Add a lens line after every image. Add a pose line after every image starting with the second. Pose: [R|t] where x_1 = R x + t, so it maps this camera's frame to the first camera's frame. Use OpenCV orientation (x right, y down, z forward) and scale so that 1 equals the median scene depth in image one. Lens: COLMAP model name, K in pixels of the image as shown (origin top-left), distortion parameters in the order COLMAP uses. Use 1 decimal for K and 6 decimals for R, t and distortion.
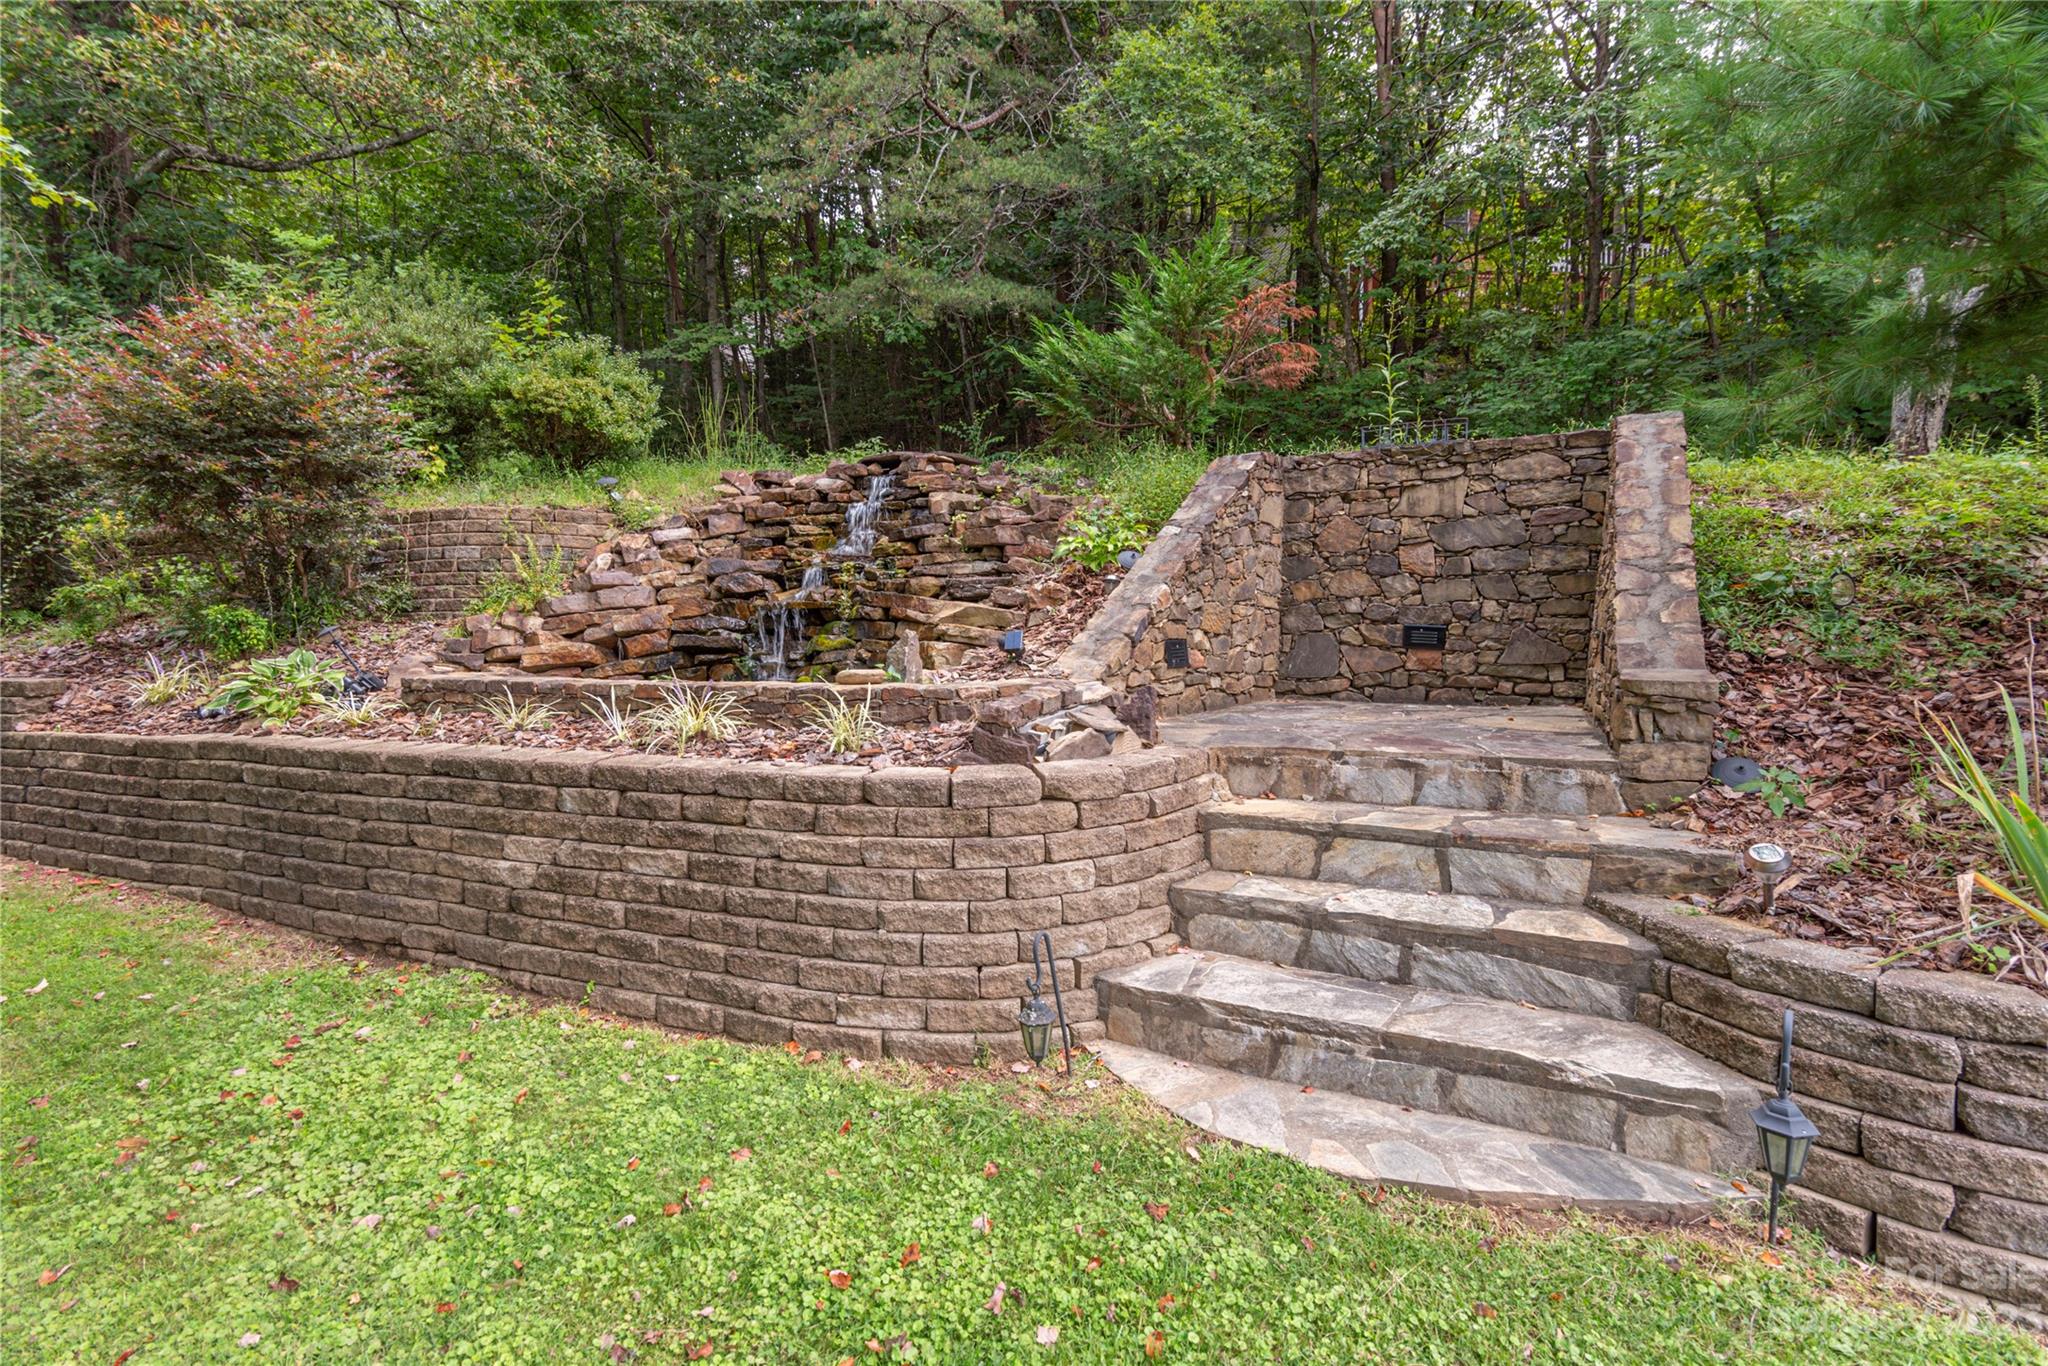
lens RADIAL K [[1002.0, 0, 1022.4], [0, 1002.0, 682.0], [0, 0, 1]] dist [0.011161, 0.001683]
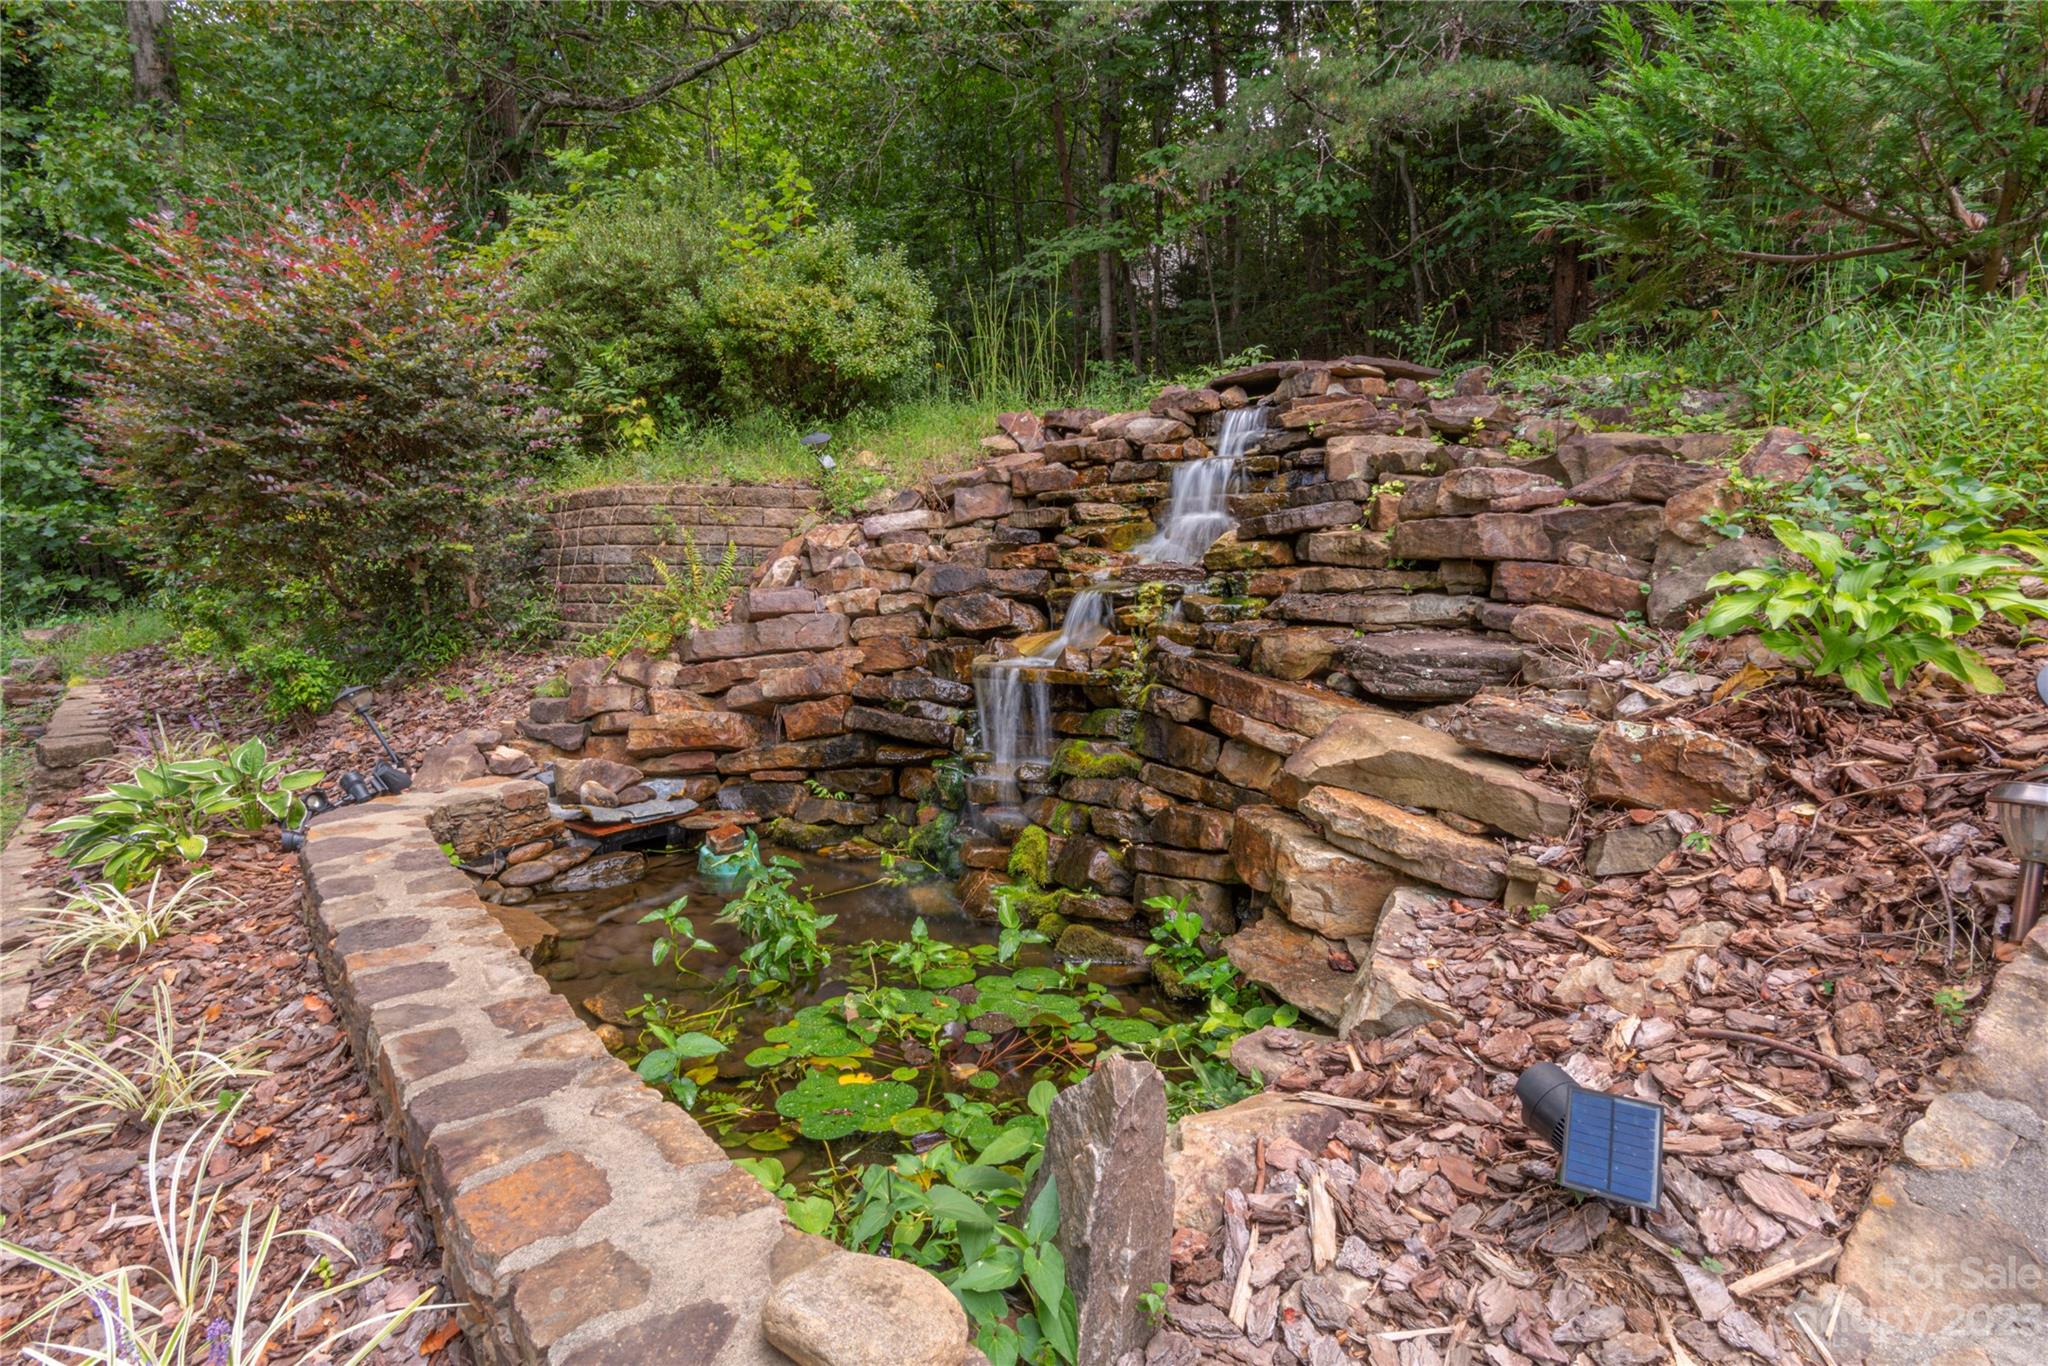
lens RADIAL K [[1002.0, 0, 1020.2], [0, 1002.0, 678.1], [0, 0, 1]] dist [0.011161, 0.001683]
pose [[0.916412, 0.056156, -0.396278, -0.027848], [-0.033971, 0.997449, 0.062788, -0.094942], [0.398793, -0.044078, 0.915981, 0.471612]]
